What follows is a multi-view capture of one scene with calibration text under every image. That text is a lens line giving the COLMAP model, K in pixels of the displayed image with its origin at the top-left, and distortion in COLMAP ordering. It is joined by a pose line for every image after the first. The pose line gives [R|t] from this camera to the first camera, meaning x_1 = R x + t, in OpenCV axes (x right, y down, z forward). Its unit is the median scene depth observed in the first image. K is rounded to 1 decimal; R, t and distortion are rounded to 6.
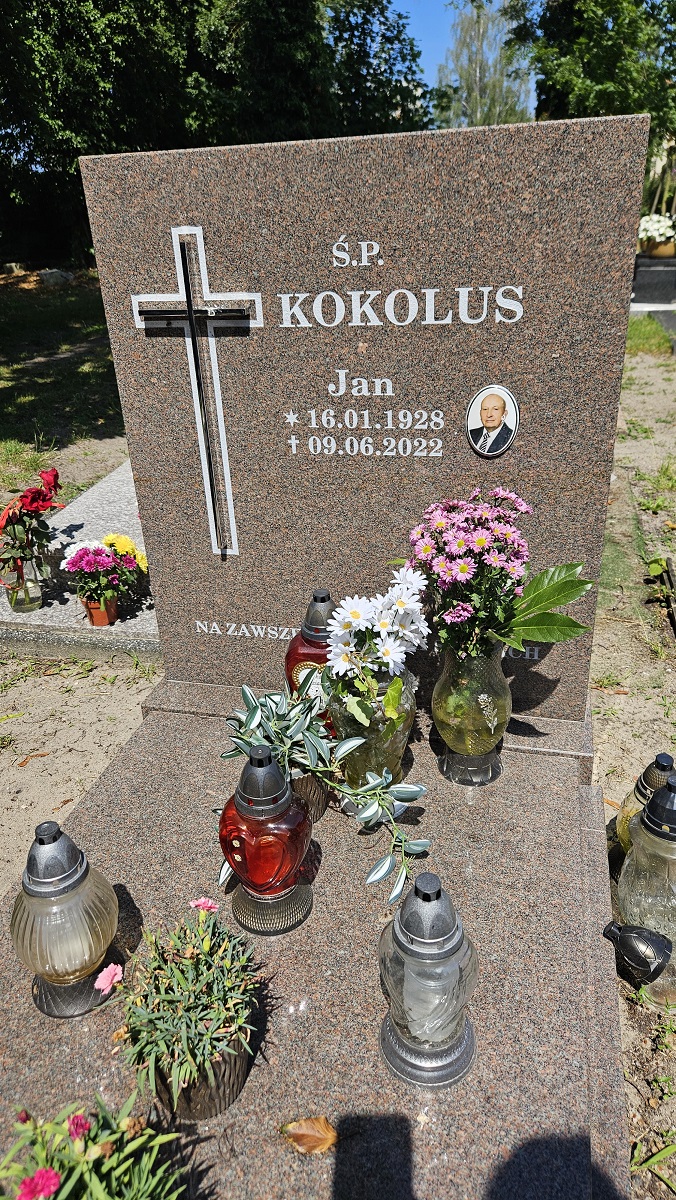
lens RADIAL K [[790.1, 0, 333.4], [0, 790.1, 599.5], [0, 0, 1]] dist [0.066335, -0.067777]
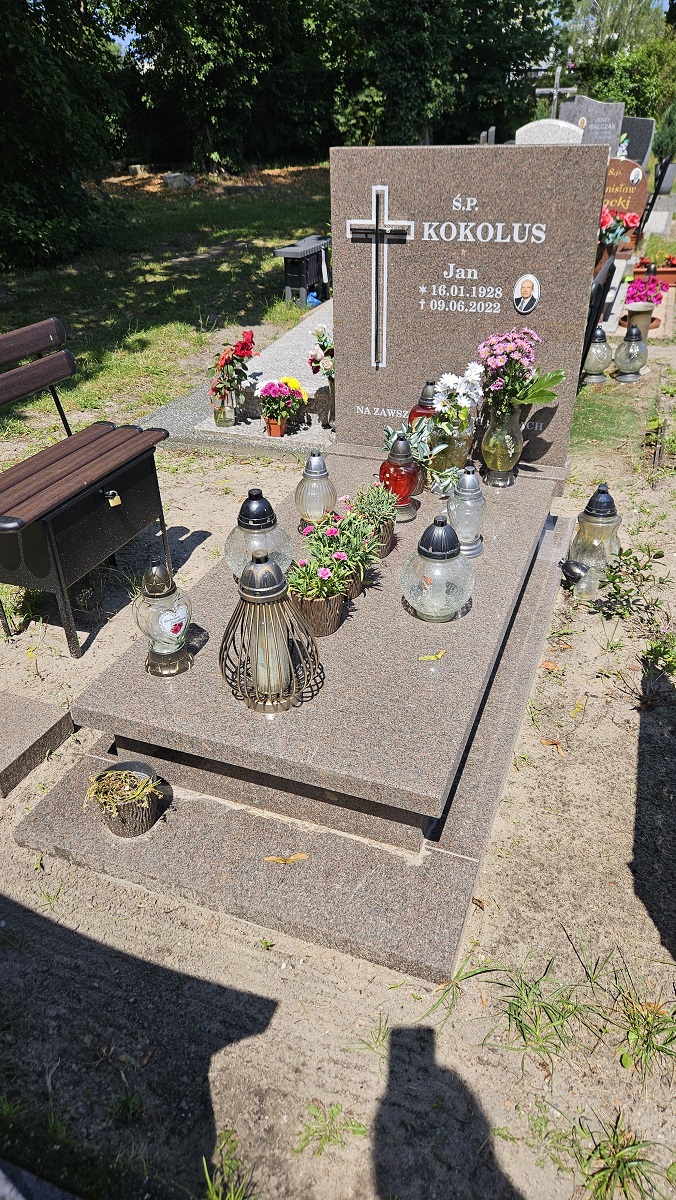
lens RADIAL K [[790.1, 0, 333.4], [0, 790.1, 599.5], [0, 0, 1]] dist [0.066335, -0.067777]
pose [[0.992873, 0.082986, -0.085540, -0.042078], [-0.074475, 0.992366, 0.098300, 0.358956], [0.093045, -0.091229, 0.991474, -1.051161]]
